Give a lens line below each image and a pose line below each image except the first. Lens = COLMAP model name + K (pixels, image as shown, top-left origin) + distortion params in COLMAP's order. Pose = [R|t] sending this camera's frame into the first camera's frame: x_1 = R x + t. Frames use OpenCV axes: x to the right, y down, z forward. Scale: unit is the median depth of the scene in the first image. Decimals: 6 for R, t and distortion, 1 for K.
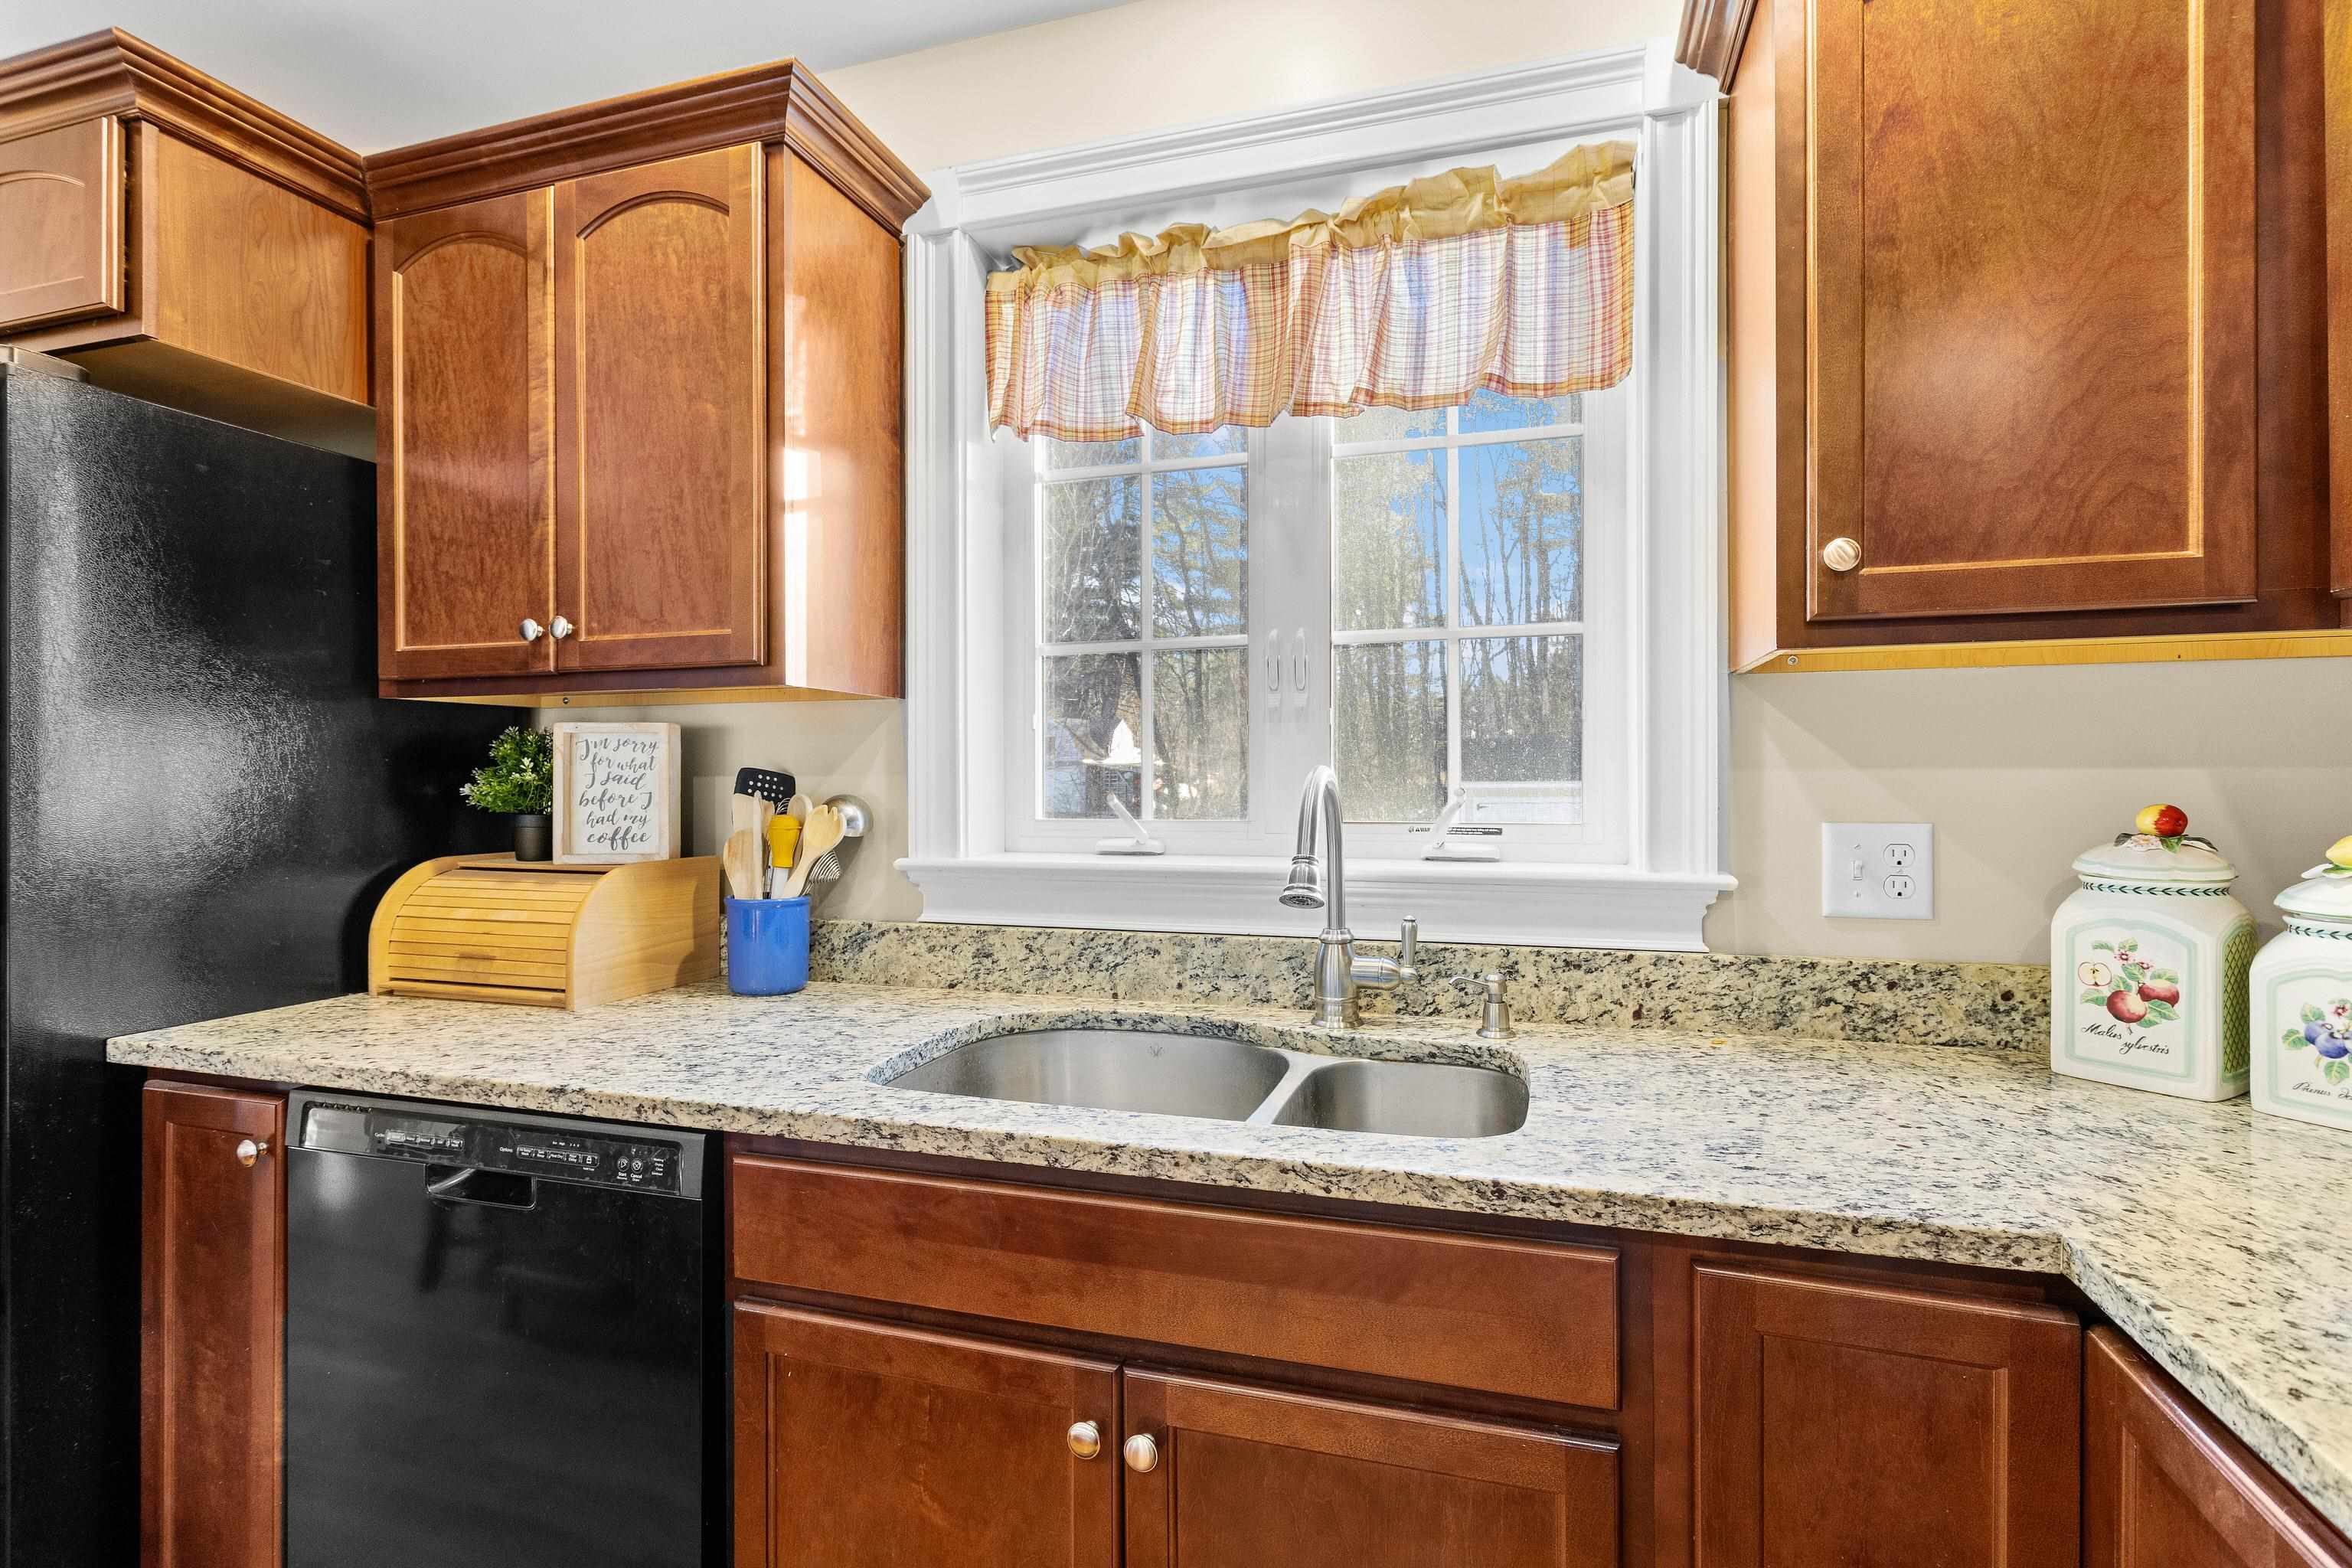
lens RADIAL K [[1109.5, 0, 1181.5], [0, 1109.5, 777.4], [0, 0, 1]] dist [0.000898, 0.000537]
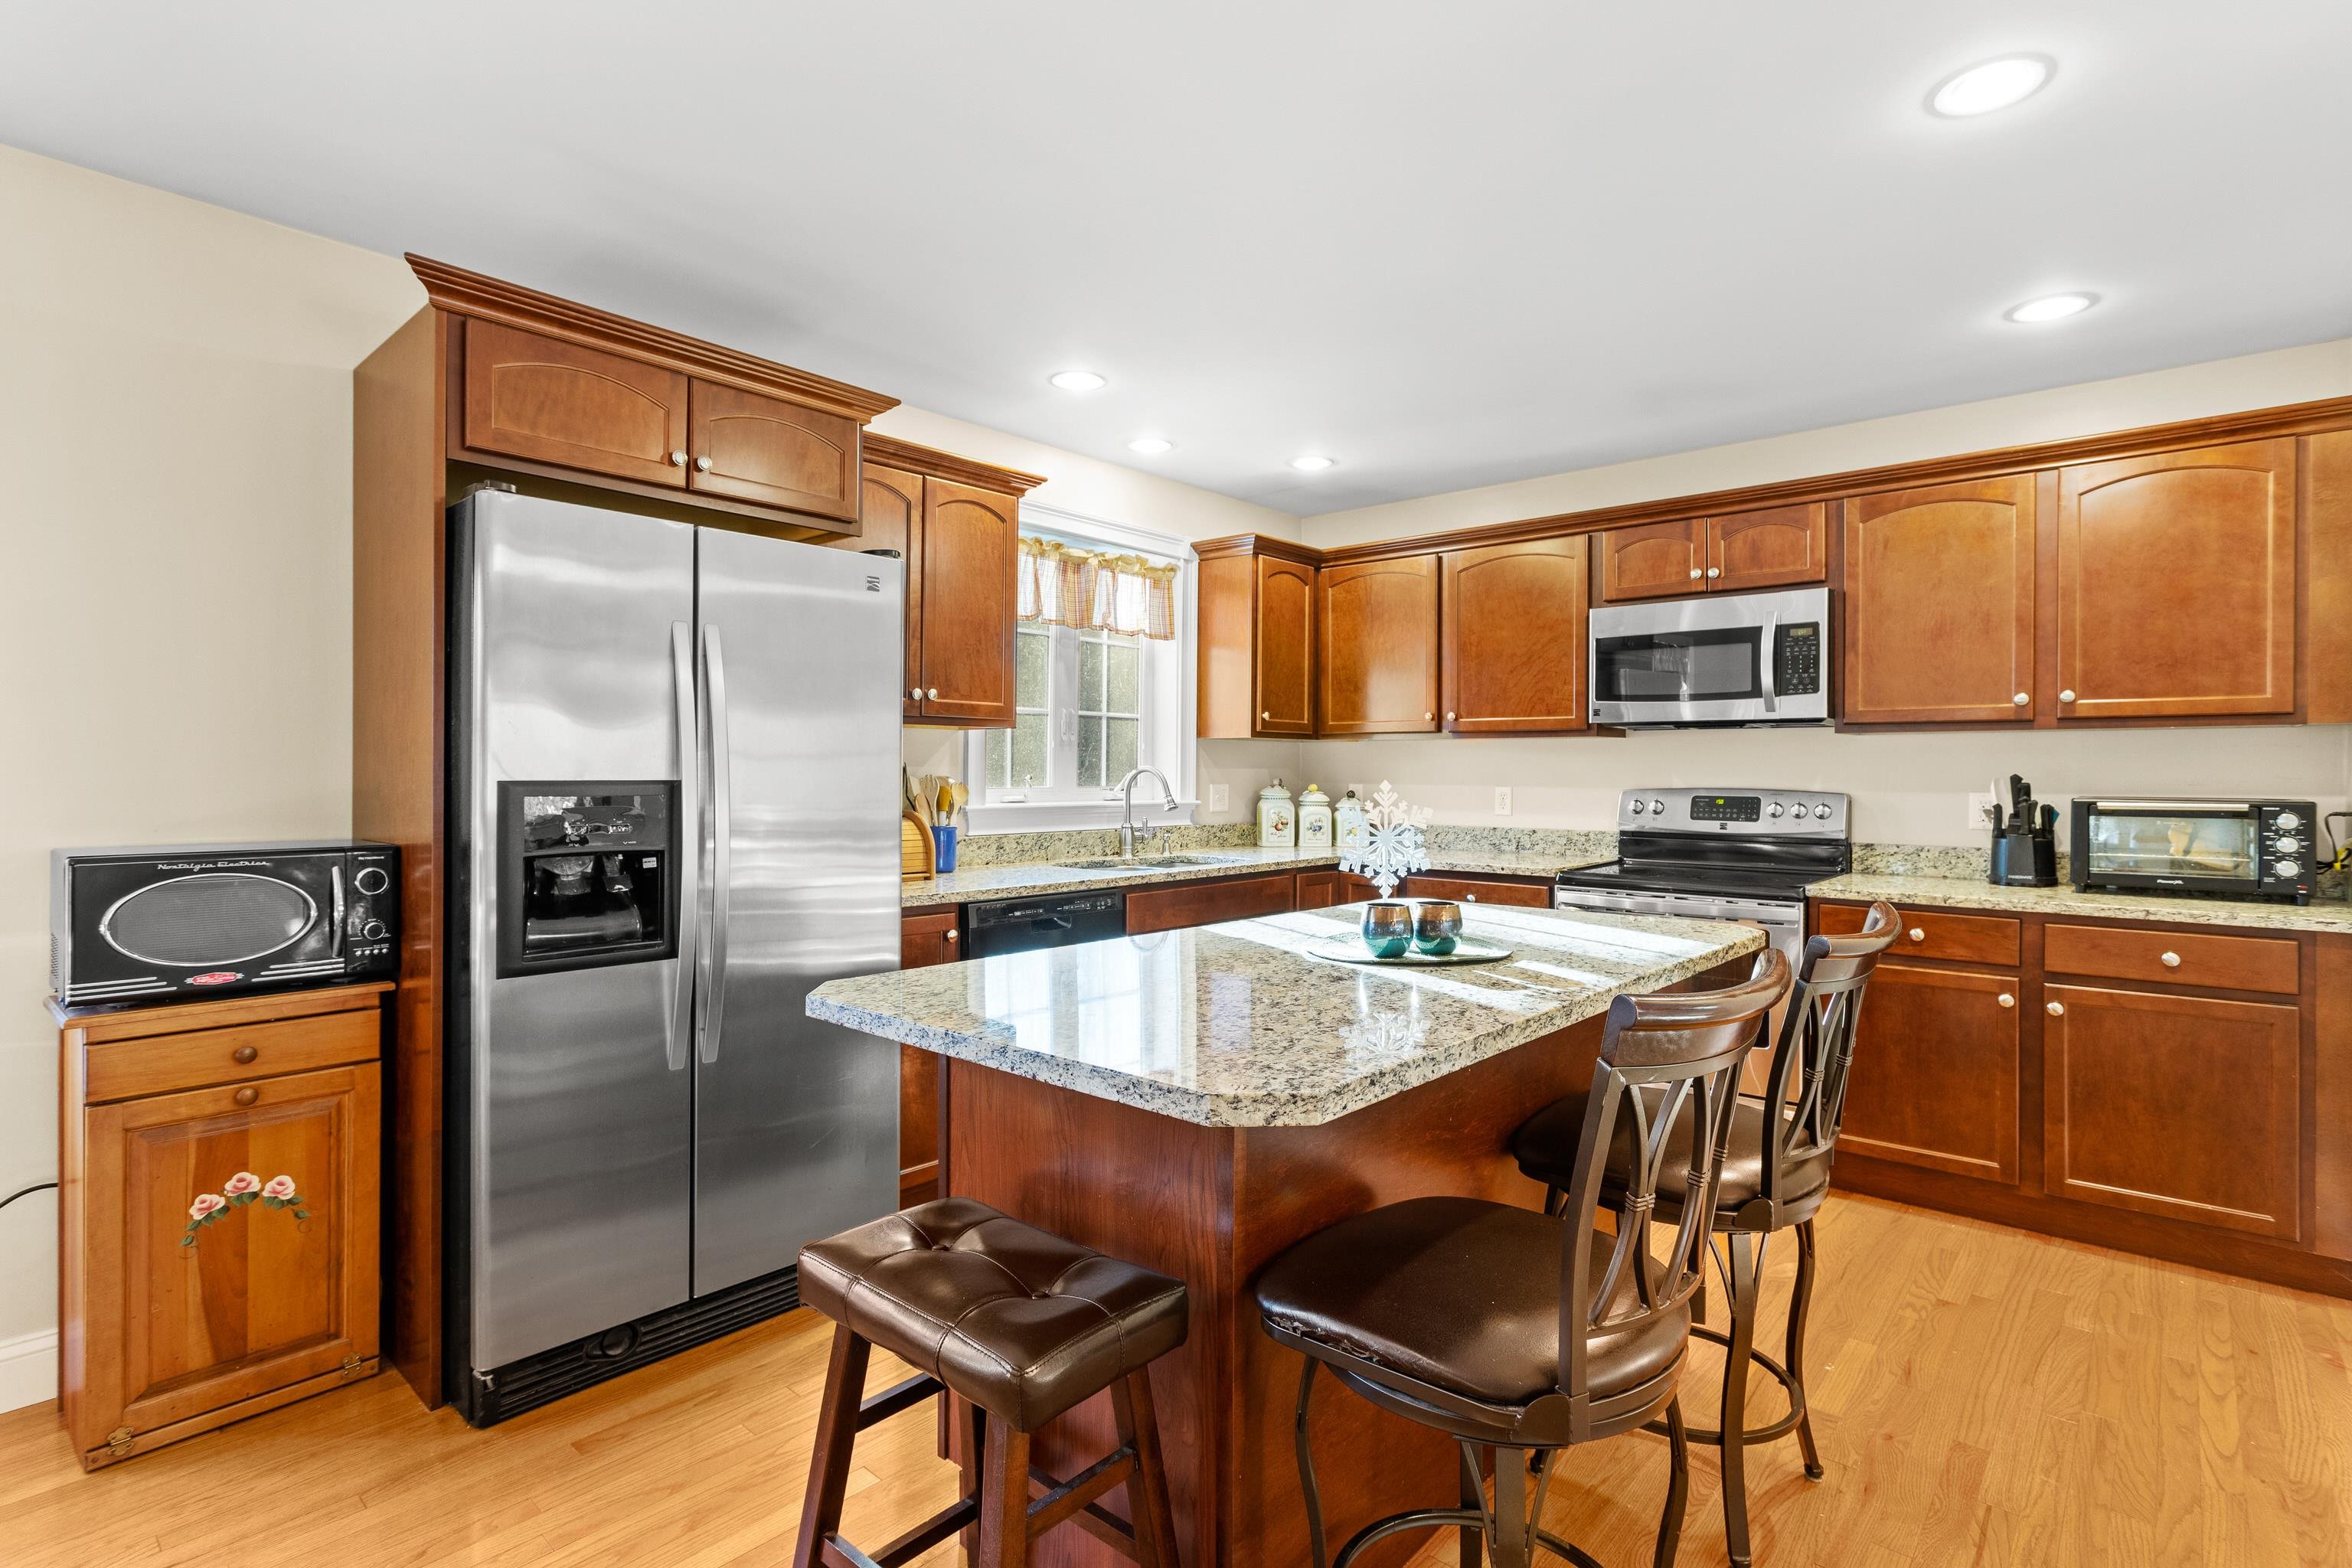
lens RADIAL K [[1120.5, 0, 1189.5], [0, 1120.5, 774.4], [0, 0, 1]] dist [0.001251, -0.000397]
pose [[0.409990, 0.002436, 0.912087, -2.333729], [-0.008593, 0.999962, 0.001192, 0.006791], [-0.912050, -0.008326, 0.409995, -0.303875]]
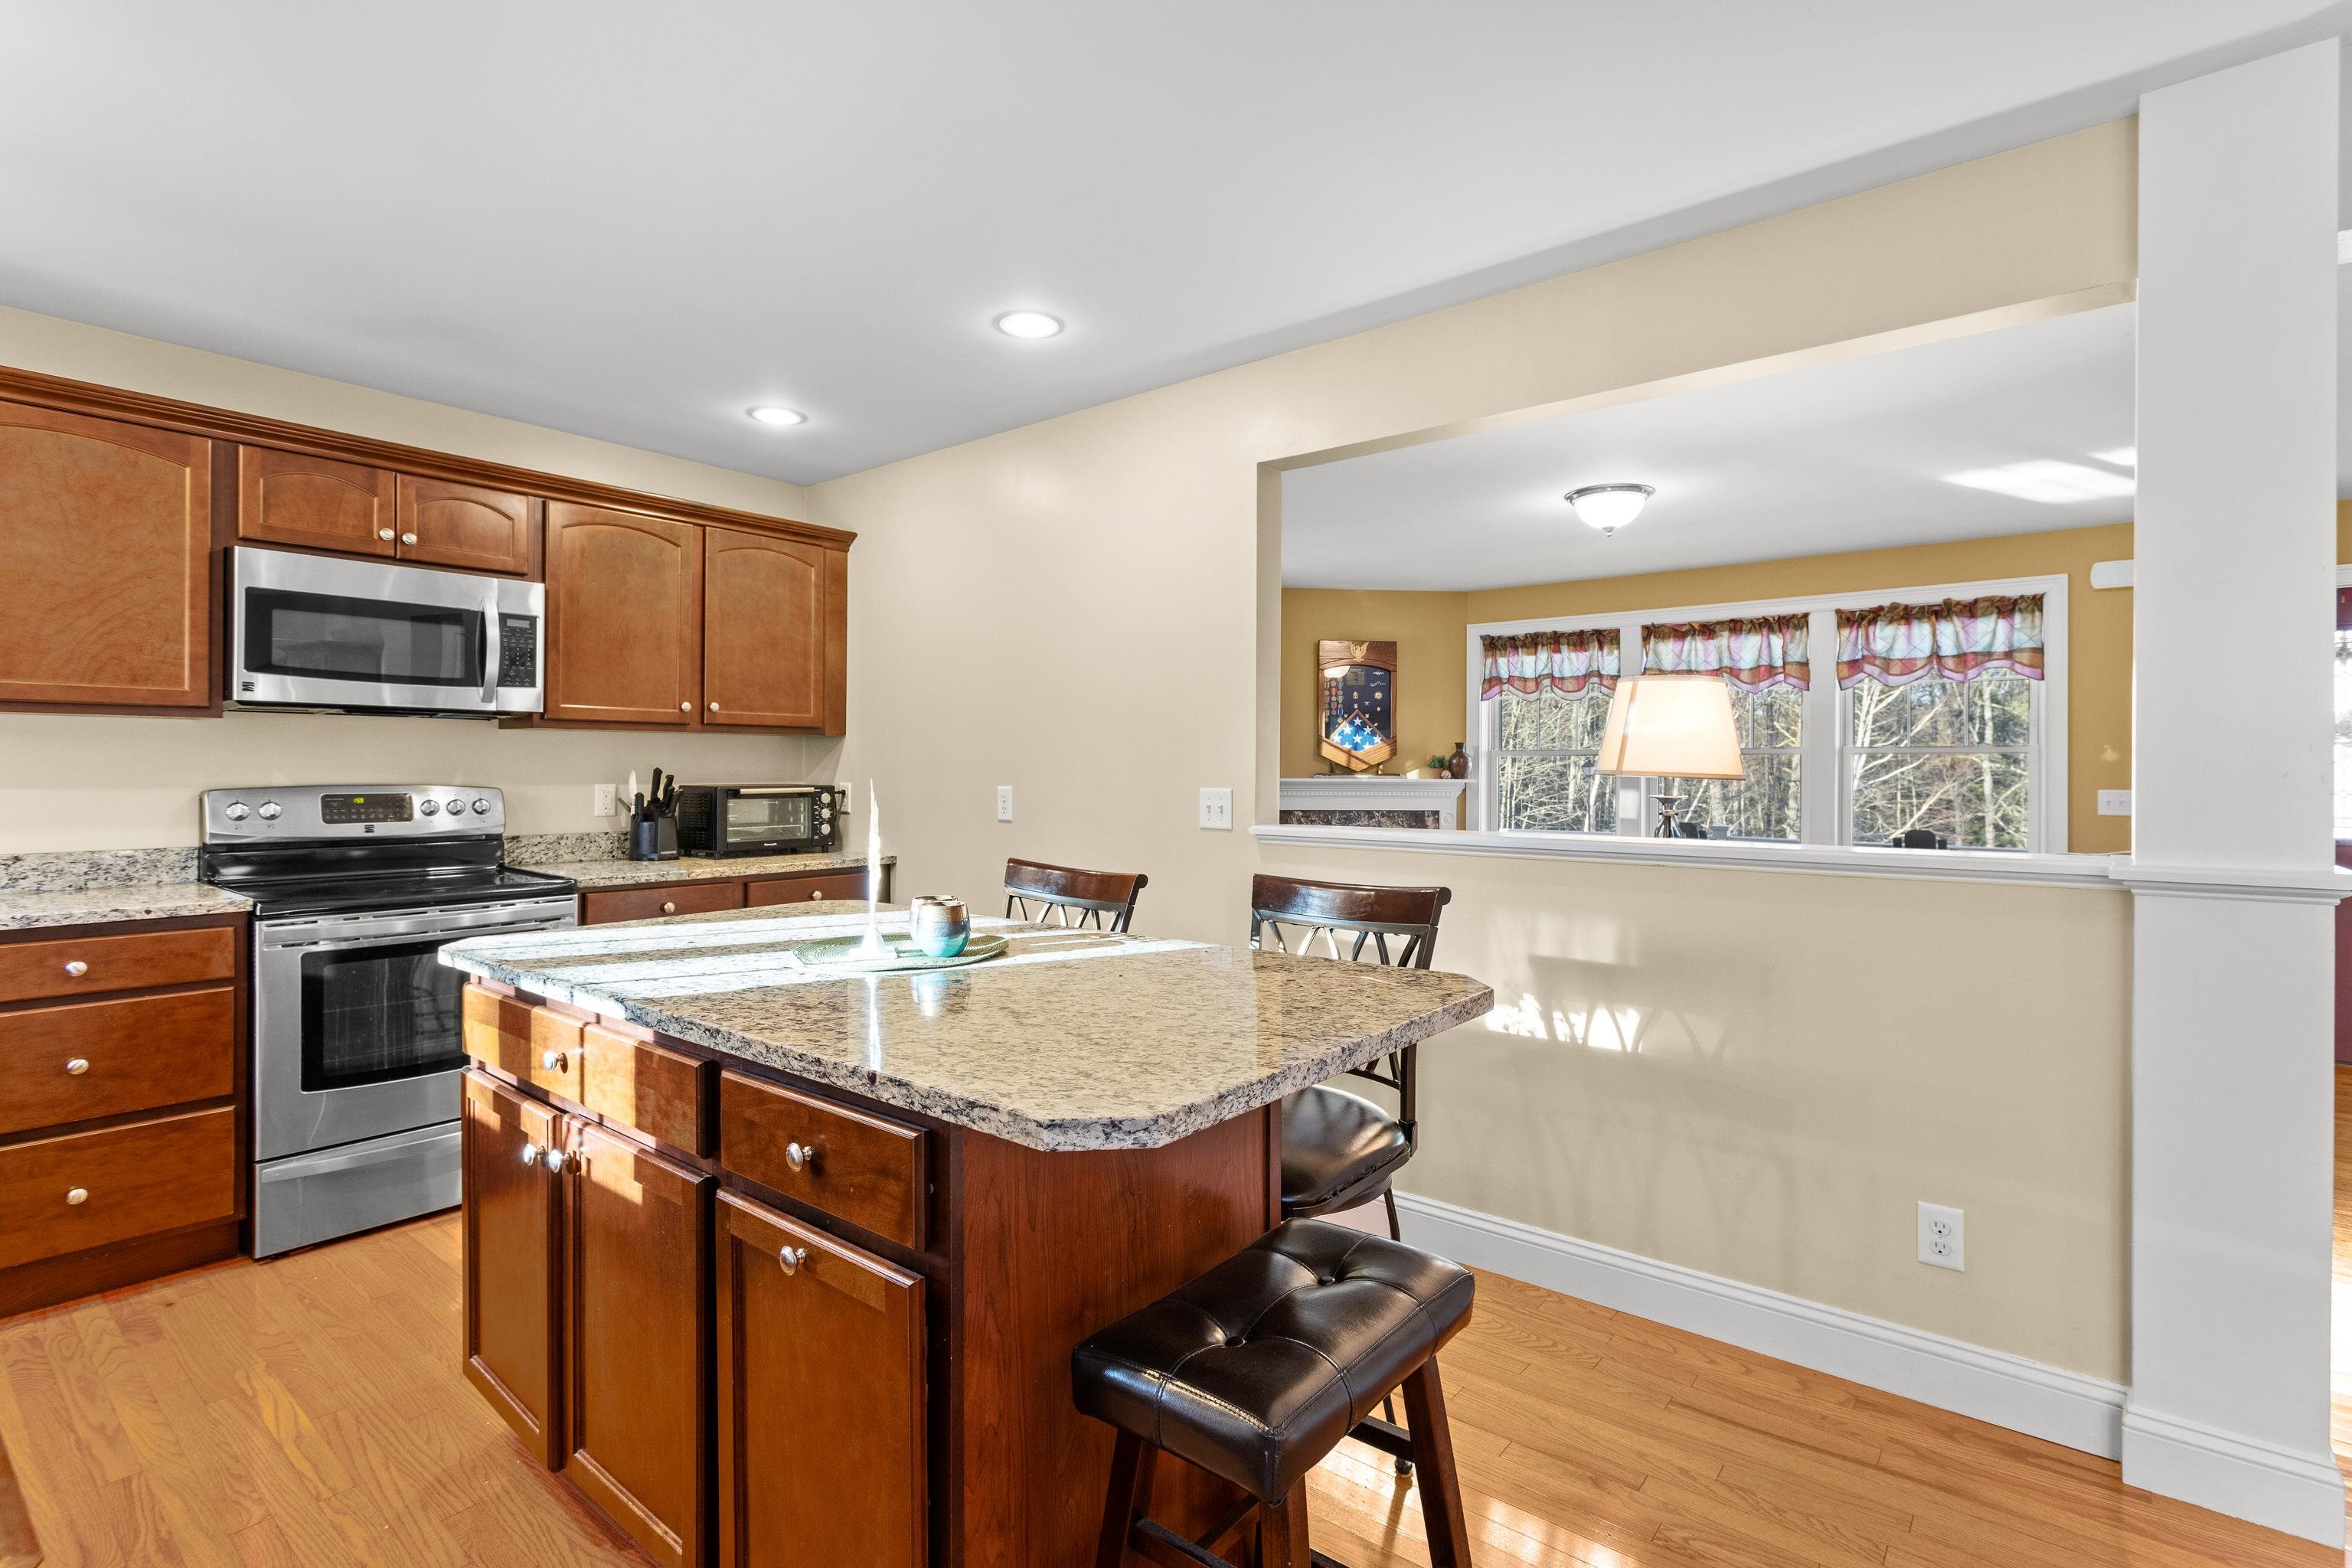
lens RADIAL K [[1111.7, 0, 1182.2], [0, 1111.7, 770.6], [0, 0, 1]] dist [0.000811, -0.000259]
pose [[-0.928906, -0.000799, 0.370315, -1.797900], [-0.001699, 0.999996, -0.002104, 0.005238], [-0.370311, -0.002583, -0.928904, 1.073031]]
